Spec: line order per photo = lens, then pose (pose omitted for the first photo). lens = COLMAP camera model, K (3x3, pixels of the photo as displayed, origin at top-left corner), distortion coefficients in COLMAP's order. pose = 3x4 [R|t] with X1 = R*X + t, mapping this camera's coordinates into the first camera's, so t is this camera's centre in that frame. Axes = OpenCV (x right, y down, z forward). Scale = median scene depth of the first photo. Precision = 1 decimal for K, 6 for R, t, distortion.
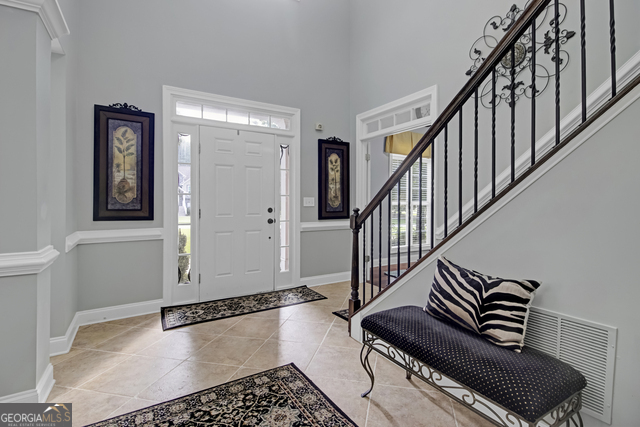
lens RADIAL K [[312.8, 0, 321.8], [0, 312.8, 211.1], [0, 0, 1]] dist [-0.014285, -0.006800]
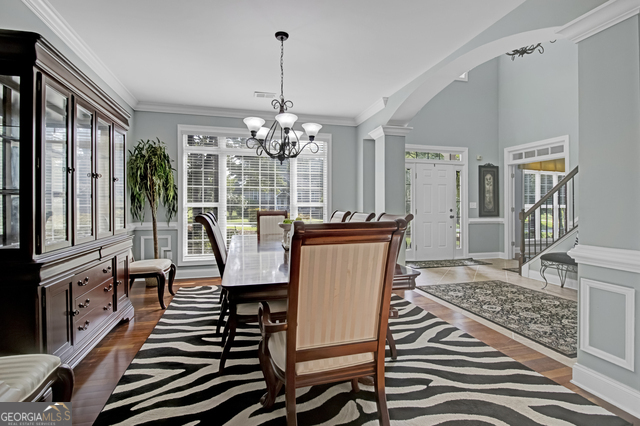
lens RADIAL K [[312.8, 0, 321.2], [0, 312.8, 200.9], [0, 0, 1]] dist [-0.014285, -0.006800]
pose [[0.964338, -0.001364, -0.264671, -0.366476], [-0.005094, 0.999706, -0.023710, -0.010579], [0.264626, 0.024213, 0.964047, -0.724440]]
